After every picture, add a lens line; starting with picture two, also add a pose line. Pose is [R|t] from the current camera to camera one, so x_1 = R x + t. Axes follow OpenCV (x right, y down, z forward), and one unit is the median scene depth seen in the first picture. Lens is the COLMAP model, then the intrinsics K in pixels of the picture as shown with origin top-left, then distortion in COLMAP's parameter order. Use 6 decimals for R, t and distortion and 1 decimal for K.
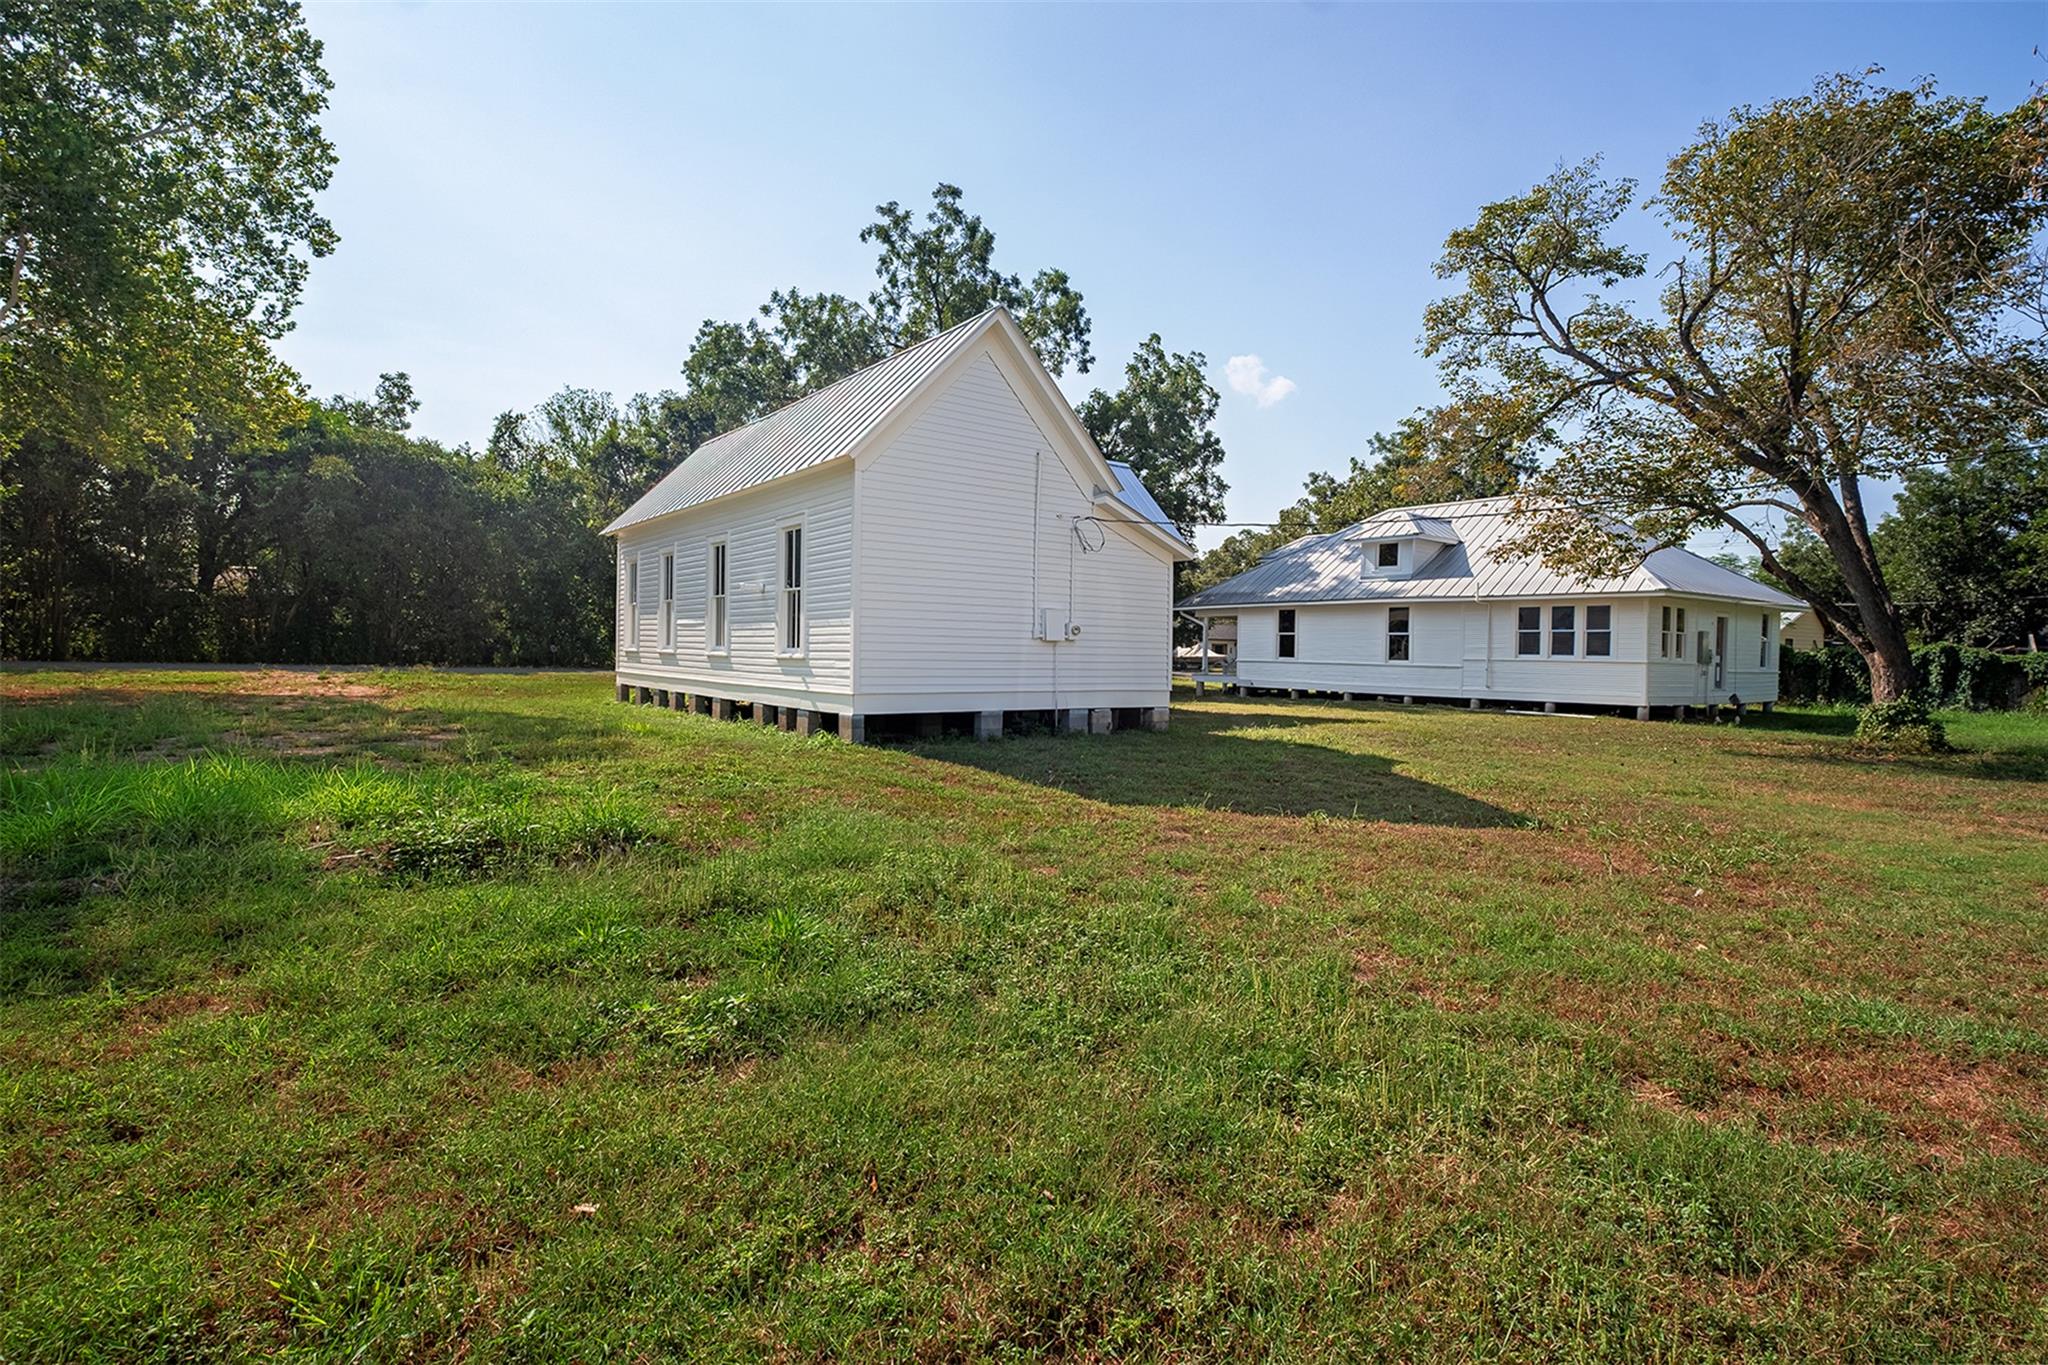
lens RADIAL K [[1013.1, 0, 1023.4], [0, 1013.1, 662.6], [0, 0, 1]] dist [0.001872, 0.000347]
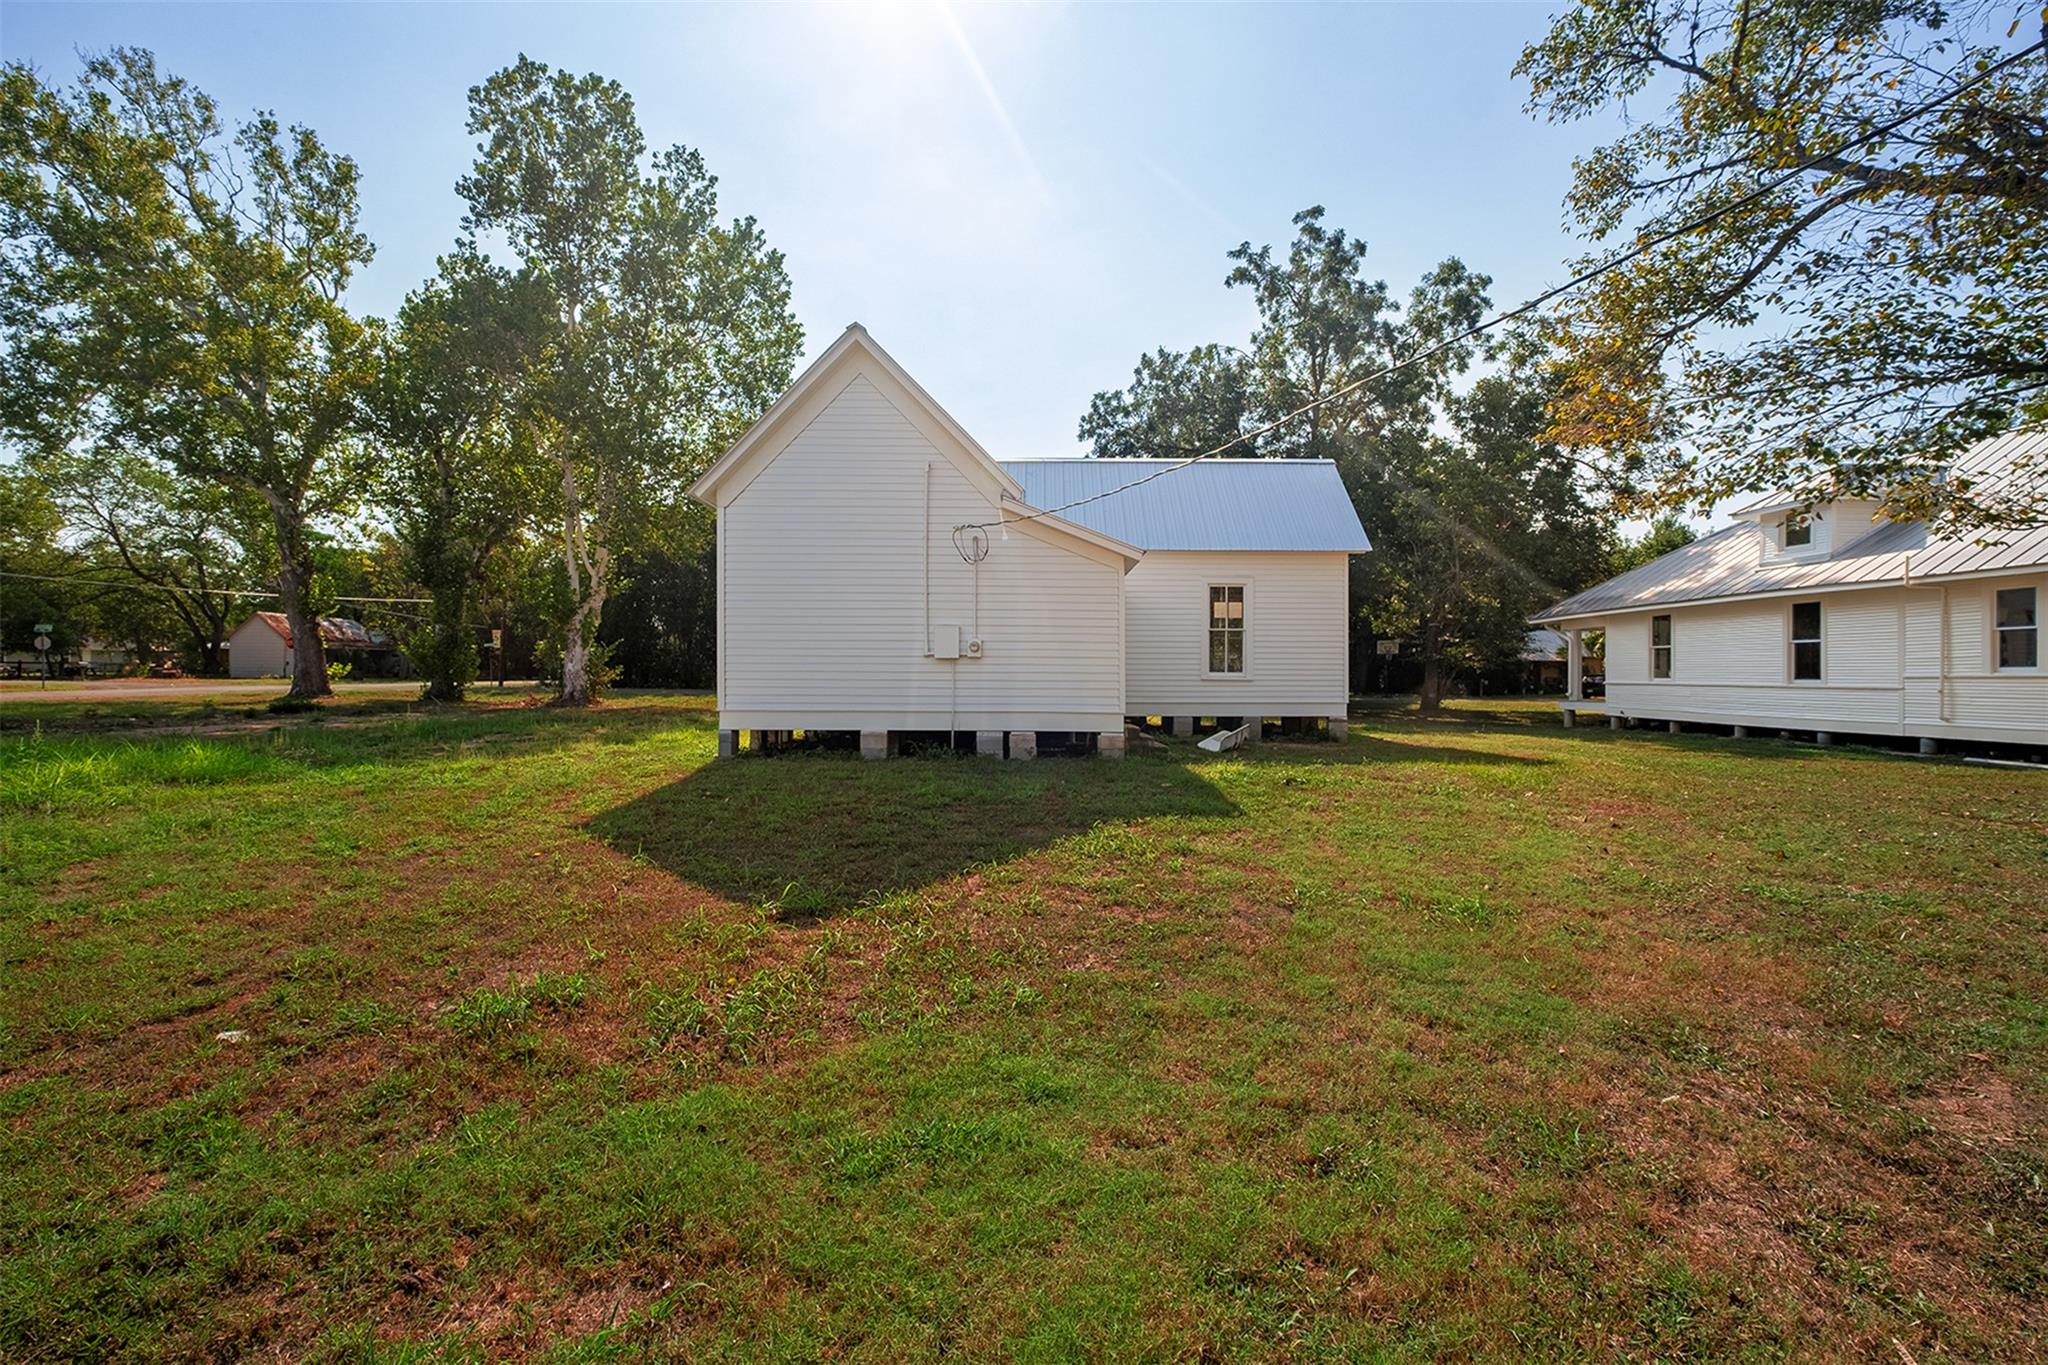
lens RADIAL K [[888.1, 0, 1031.5], [0, 888.1, 672.0], [0, 0, 1]] dist [0.005919, -0.006324]
pose [[0.784842, -0.014443, -0.619527, 0.325986], [0.000293, 0.999737, -0.022936, 0.005444], [0.619695, 0.017820, 0.784640, 0.205022]]
